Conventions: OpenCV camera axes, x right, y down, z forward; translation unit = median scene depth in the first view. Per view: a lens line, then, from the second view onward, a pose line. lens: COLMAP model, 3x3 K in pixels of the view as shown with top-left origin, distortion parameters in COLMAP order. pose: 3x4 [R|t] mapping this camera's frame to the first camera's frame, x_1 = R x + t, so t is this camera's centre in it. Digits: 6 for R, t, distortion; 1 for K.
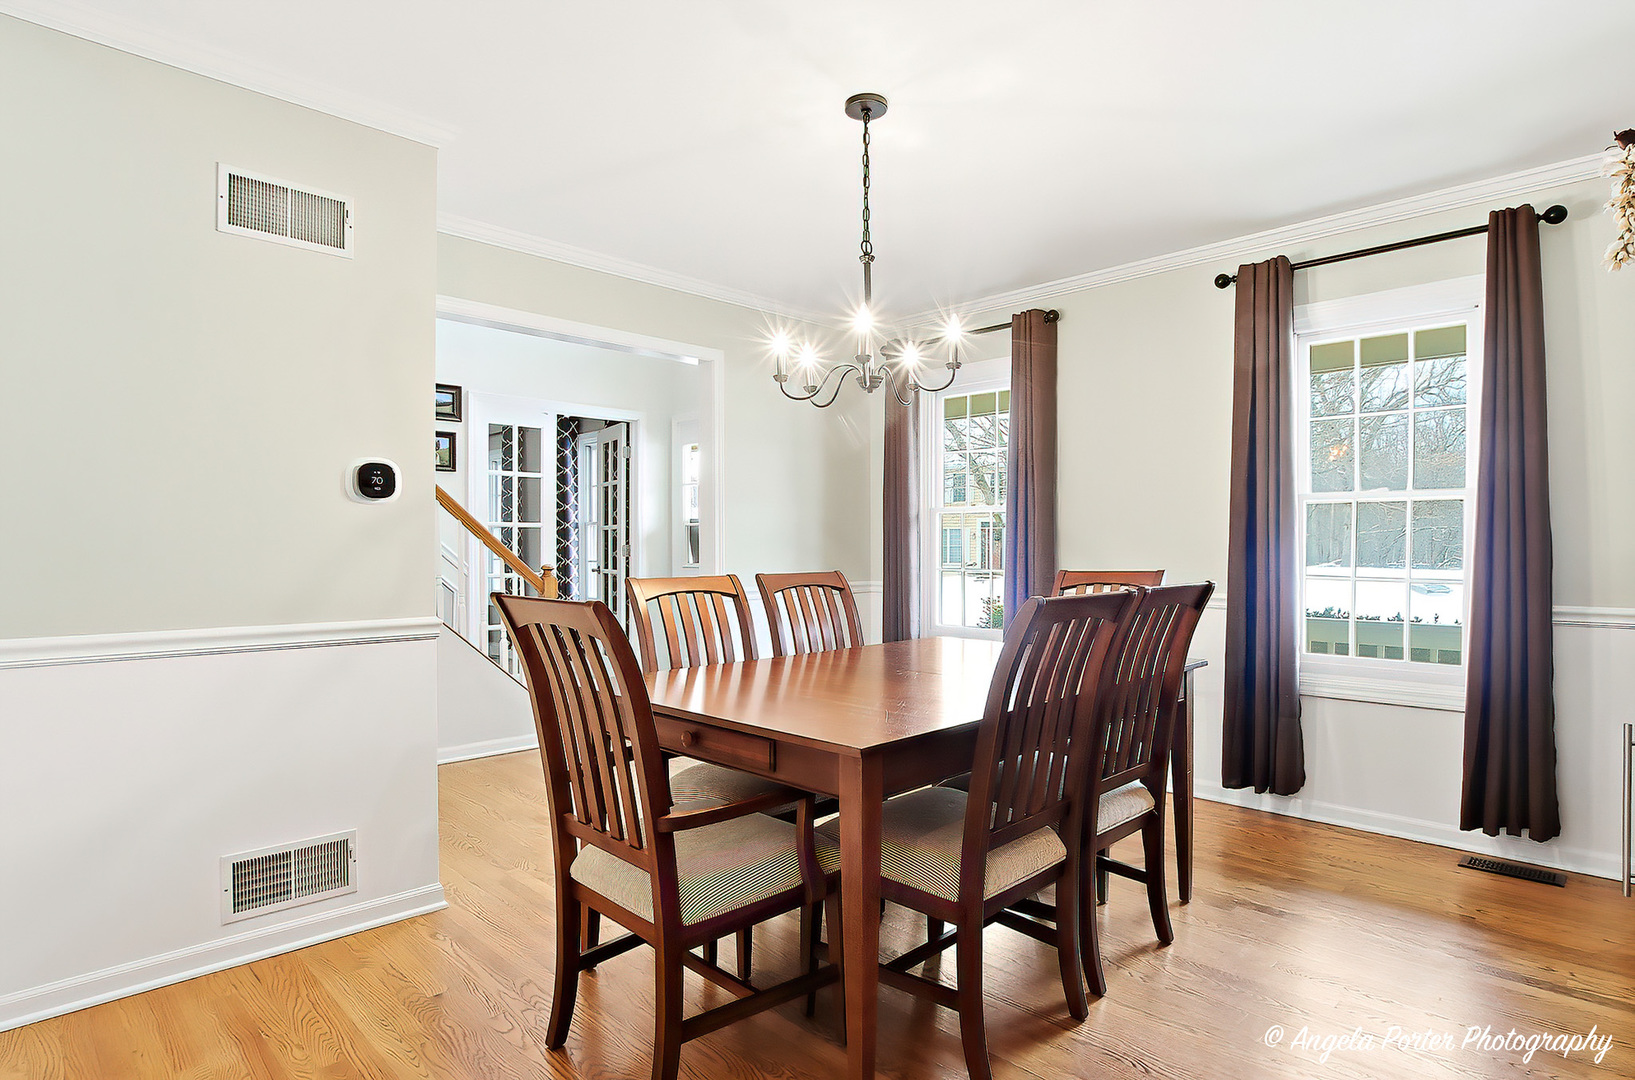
lens RADIAL K [[872.1, 0, 819.2], [0, 872.1, 547.2], [0, 0, 1]] dist [-0.001545, -0.000223]
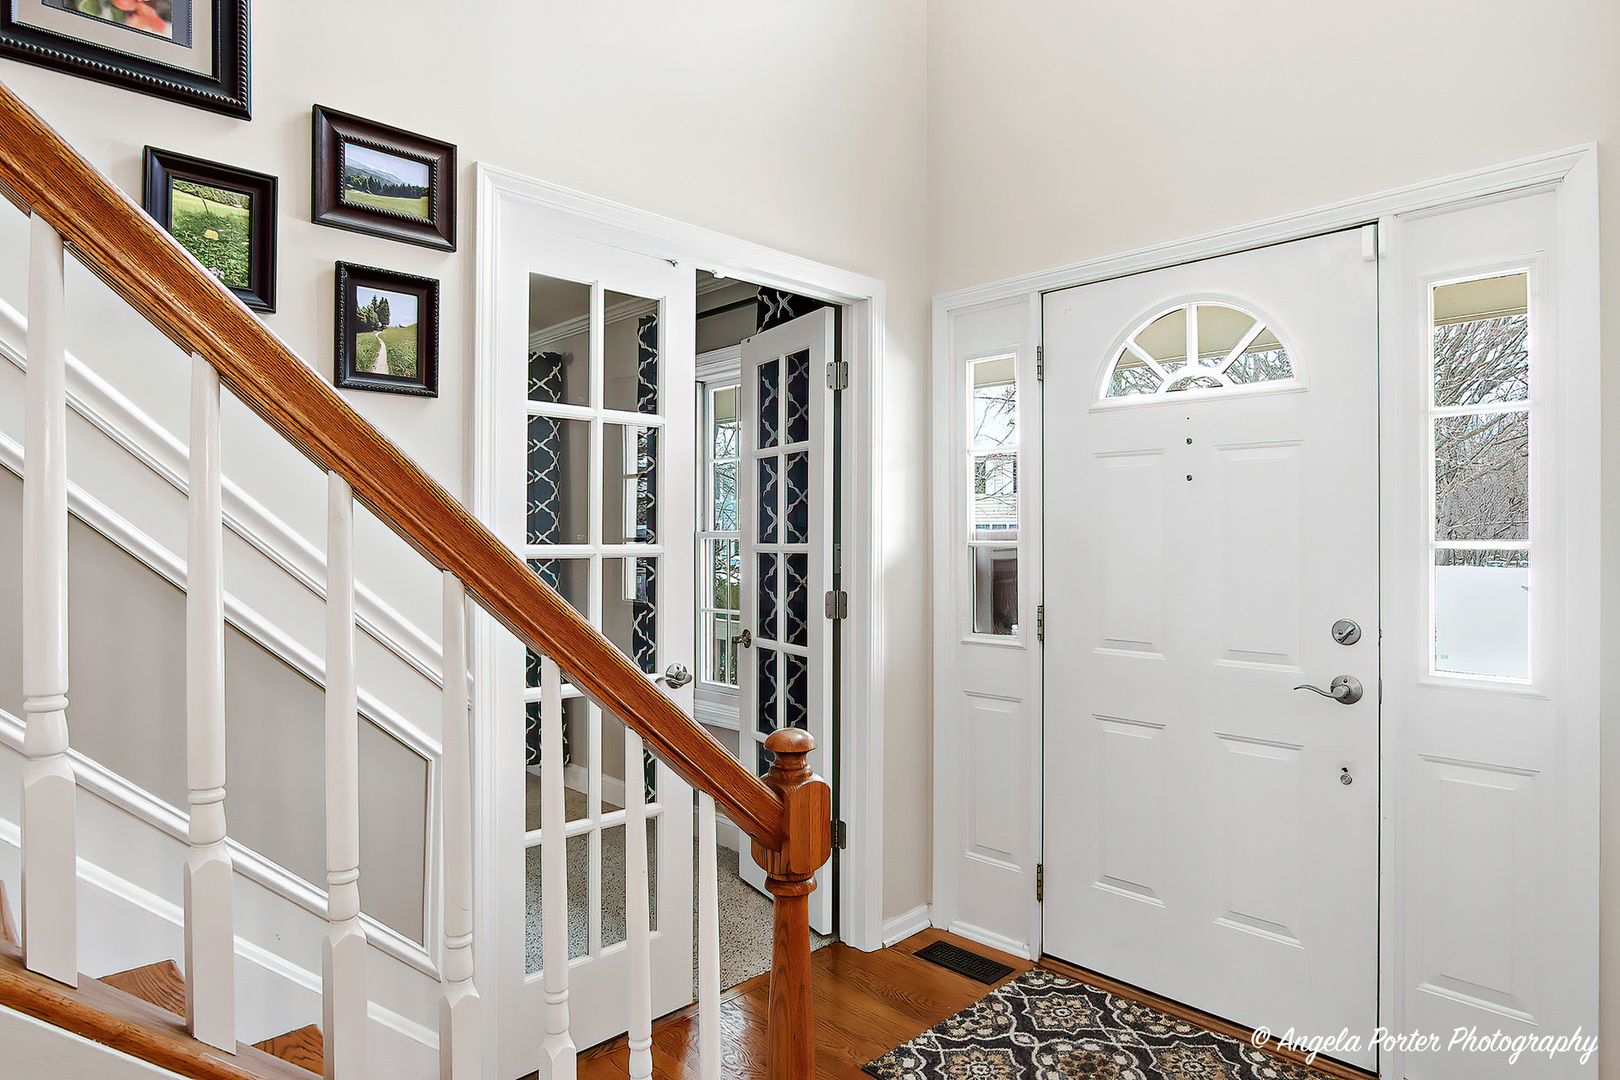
lens RADIAL K [[874.1, 0, 810.0], [0, 874.1, 540.0], [0, 0, 1]] dist [-0.000807, -0.000544]
pose [[0.999909, 0.008407, 0.010594, -0.250564], [-0.008411, 0.999965, 0.000275, -0.029743], [-0.010592, -0.000364, 0.999944, 0.600105]]
